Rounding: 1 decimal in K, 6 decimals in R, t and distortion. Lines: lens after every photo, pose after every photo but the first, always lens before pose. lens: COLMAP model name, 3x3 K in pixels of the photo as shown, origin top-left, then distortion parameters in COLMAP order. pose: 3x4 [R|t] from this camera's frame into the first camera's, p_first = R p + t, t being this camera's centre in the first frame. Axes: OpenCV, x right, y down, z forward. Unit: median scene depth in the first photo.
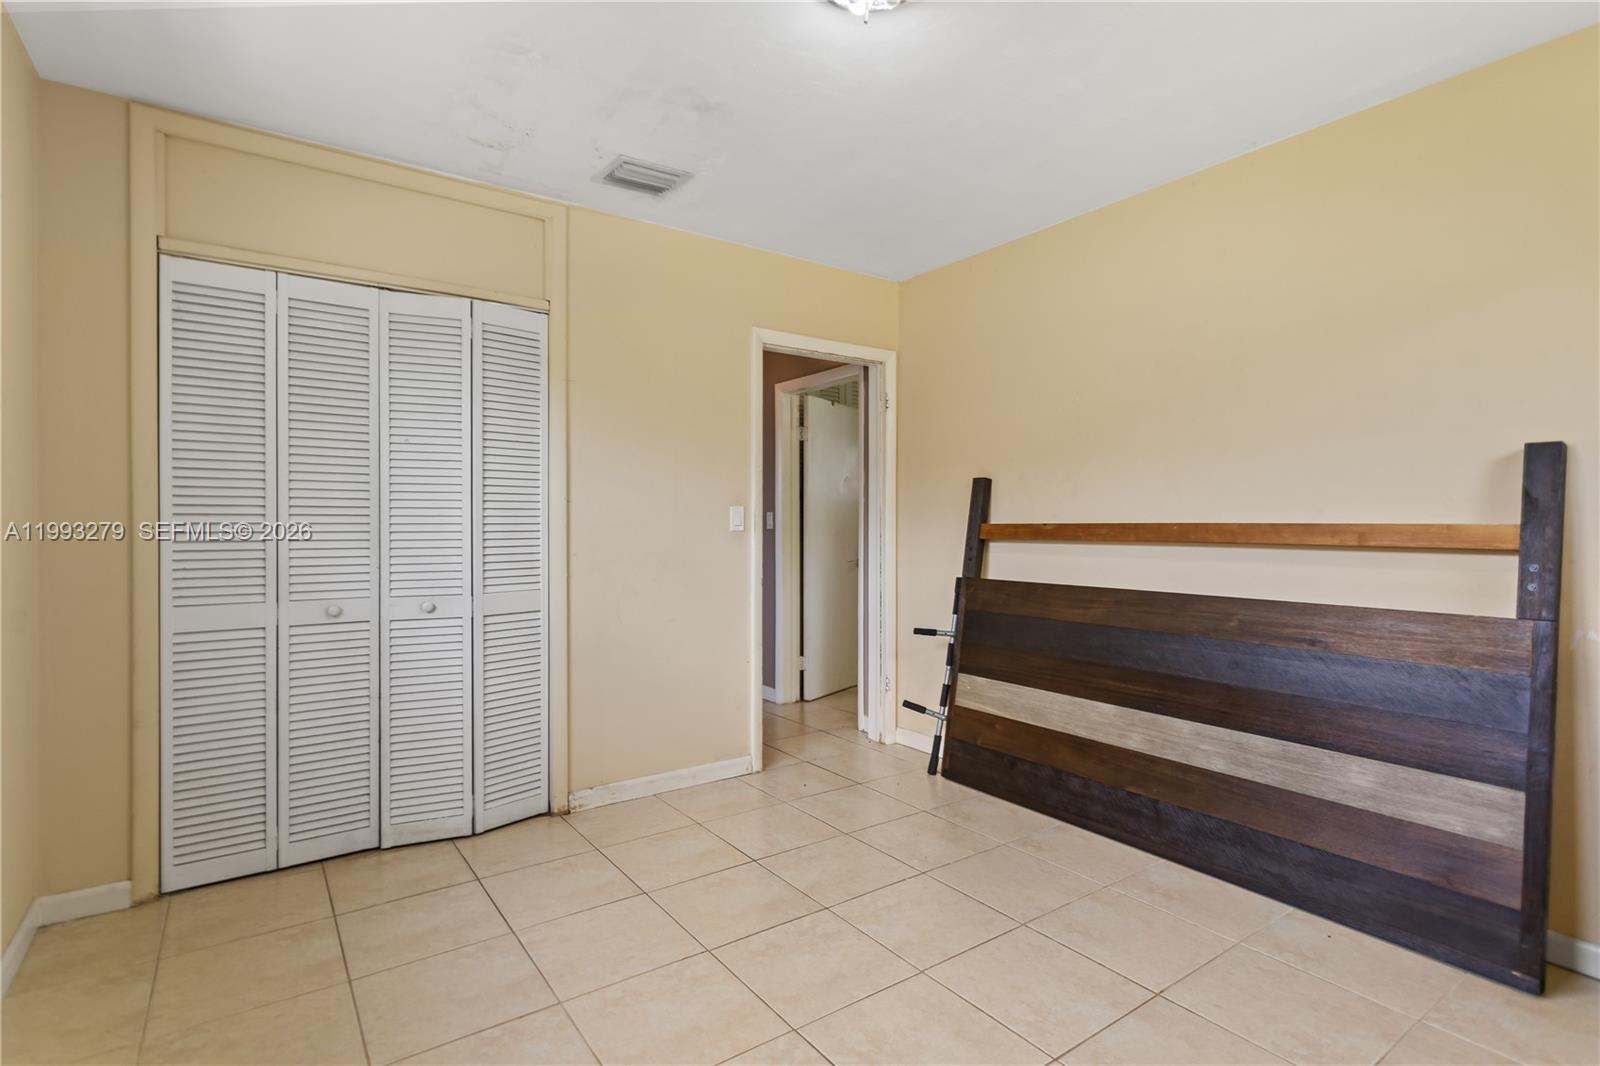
lens RADIAL K [[781.2, 0, 800.0], [0, 781.2, 533.0], [0, 0, 1]] dist [-0.000514, 0.000228]
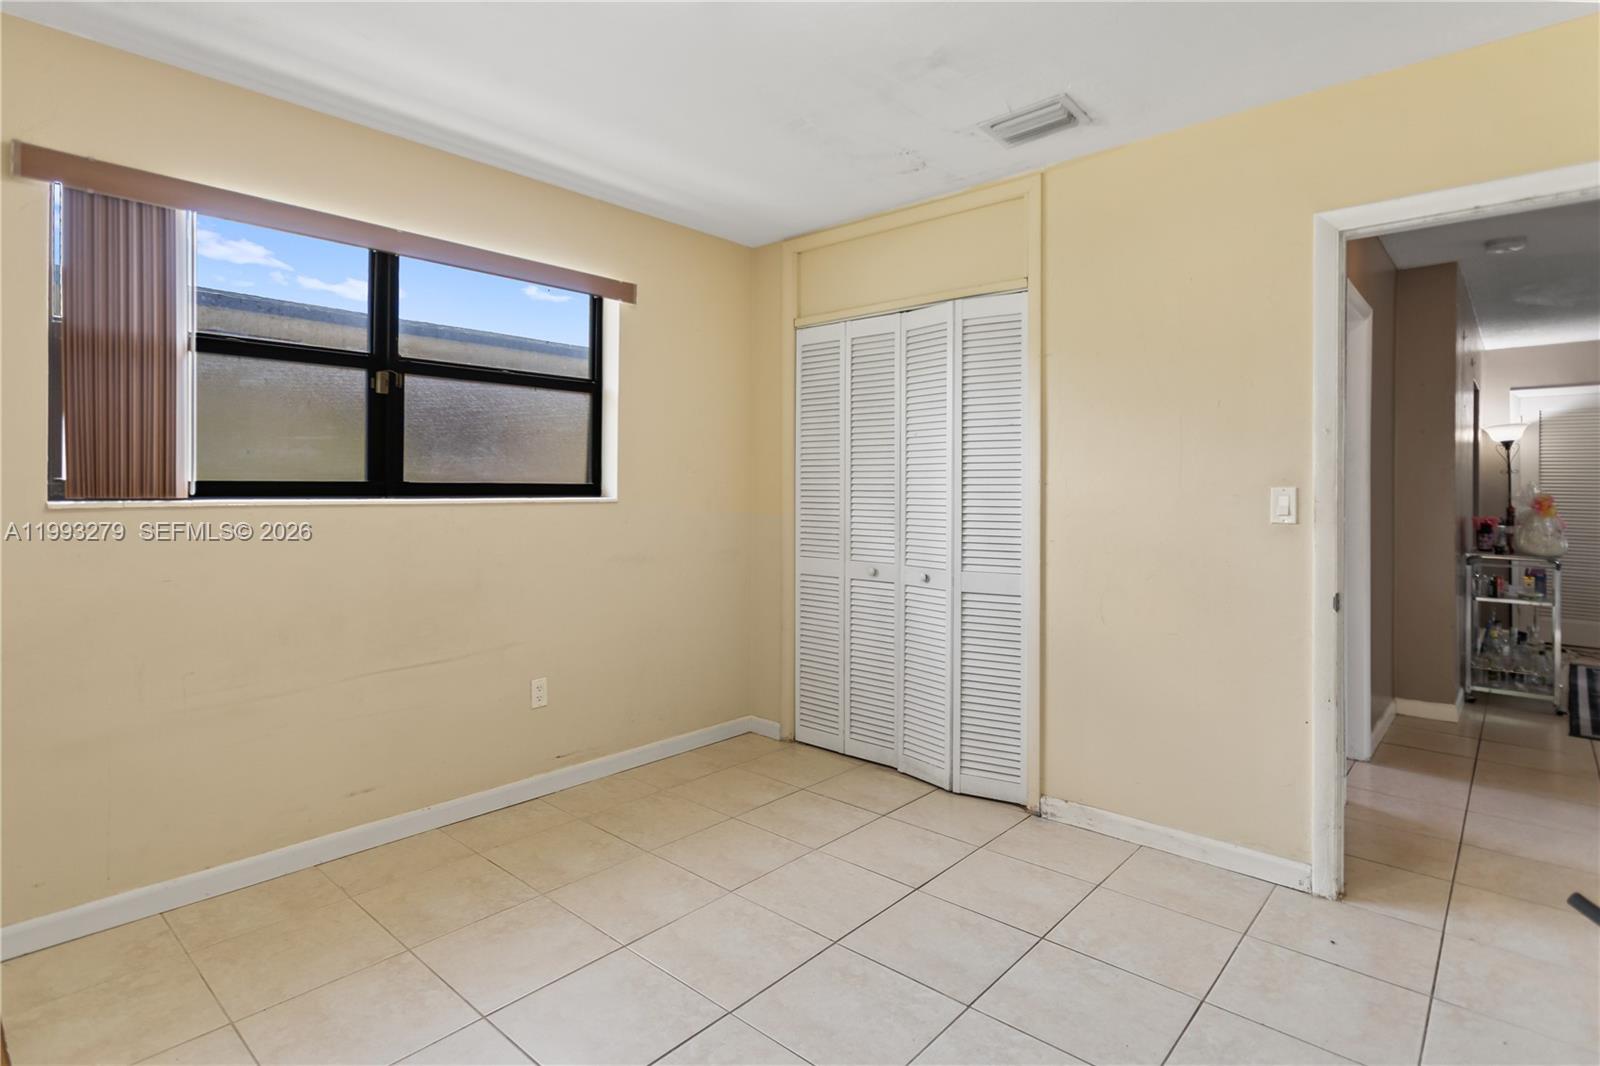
lens RADIAL K [[823.2, 0, 761.8], [0, 823.2, 492.8], [0, 0, 1]] dist [-0.003684, 0.000265]
pose [[0.196576, 0.005108, -0.980475, 0.694560], [-0.017504, 0.999845, 0.001699, -0.029030], [0.980332, 0.016828, 0.196635, 0.542369]]
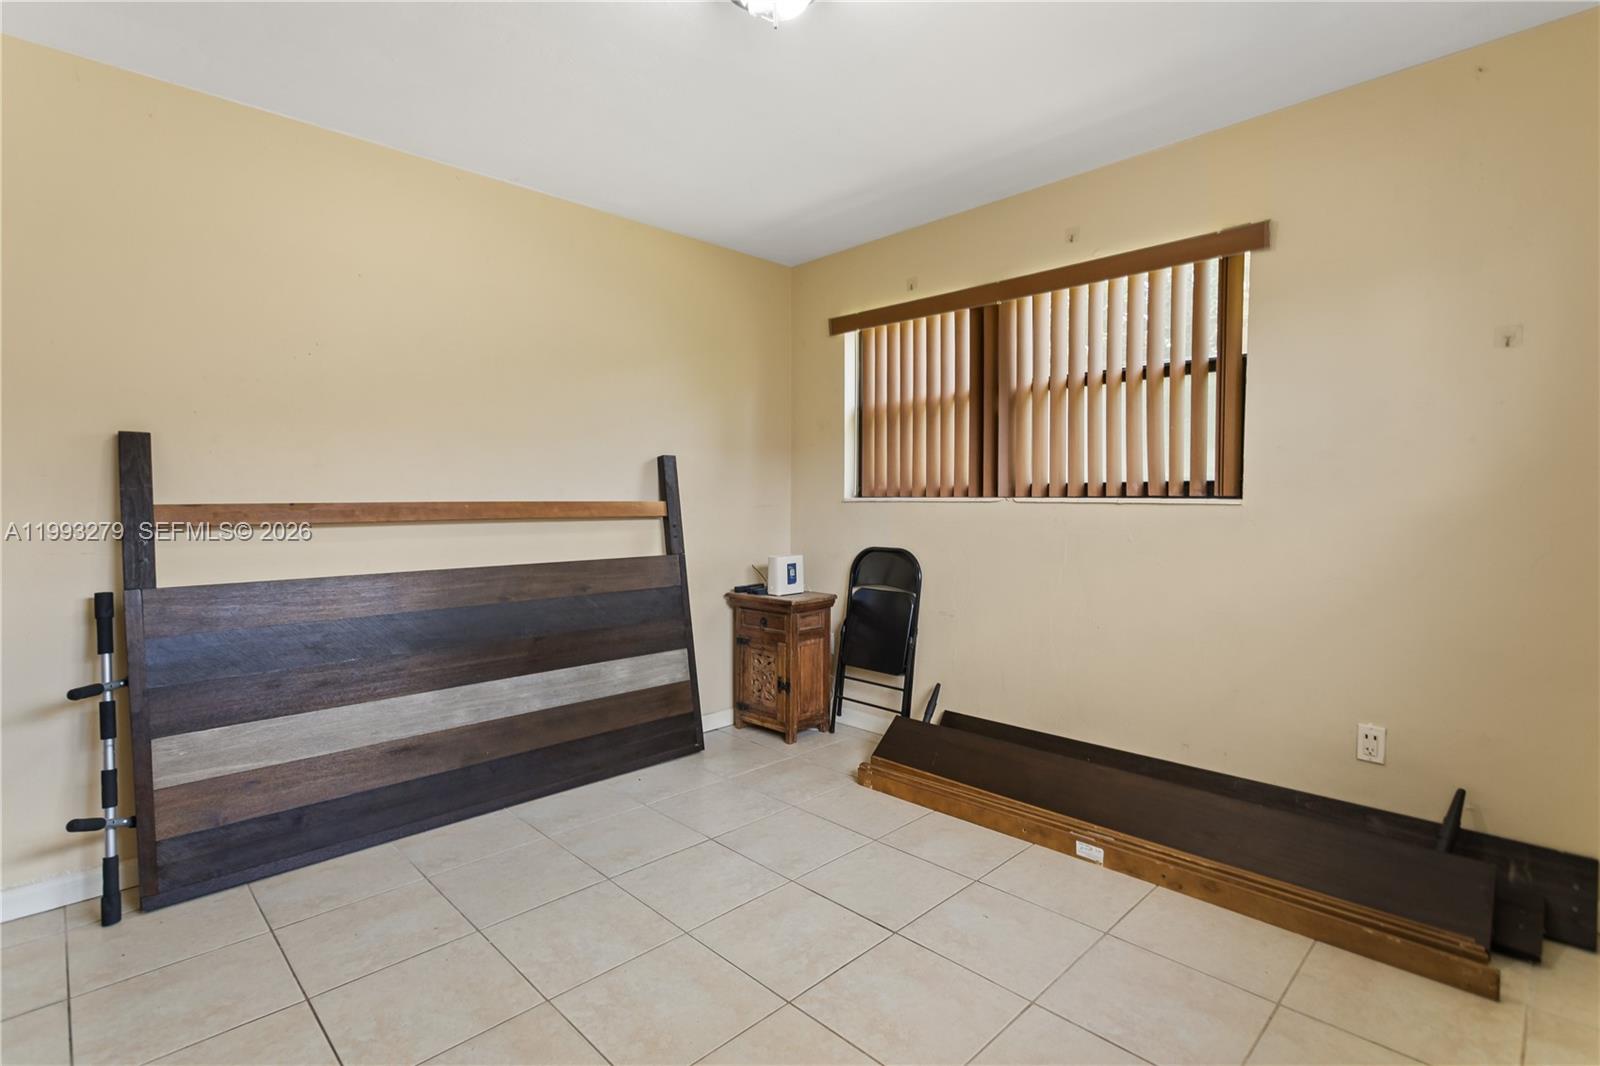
lens RADIAL K [[770.3, 0, 800.0], [0, 770.3, 533.0], [0, 0, 1]] dist [-0.000924, 0.000781]
pose [[-0.165654, -0.045797, 0.985120, -0.643840], [0.014061, 0.998710, 0.048793, -0.015755], [-0.986084, 0.021934, -0.164796, 0.754698]]
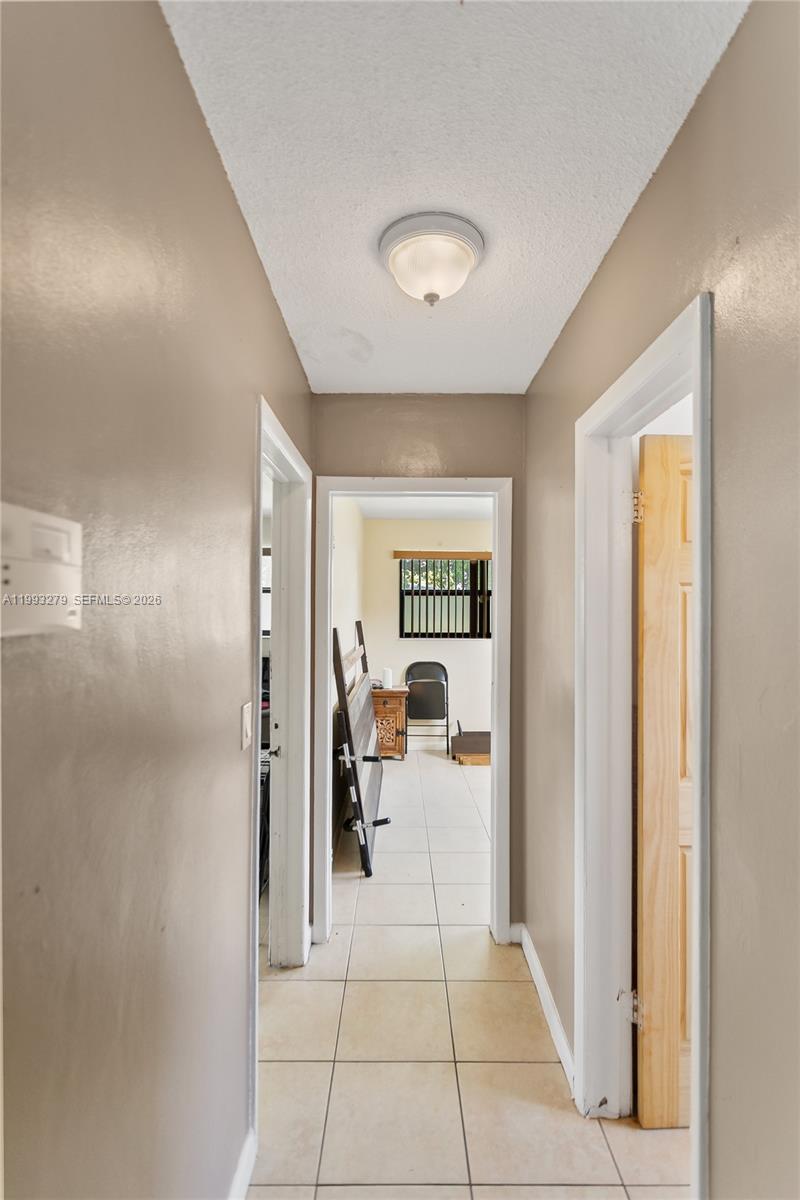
lens RADIAL K [[583.0, 0, 400.0], [0, 583.0, 600.0], [0, 0, 1]] dist [-0.002313, -0.000015]
pose [[-0.816052, 0.004440, 0.577962, -0.526793], [0.004961, 0.999987, -0.000678, -0.156636], [-0.577957, 0.002314, -0.816064, 2.274348]]
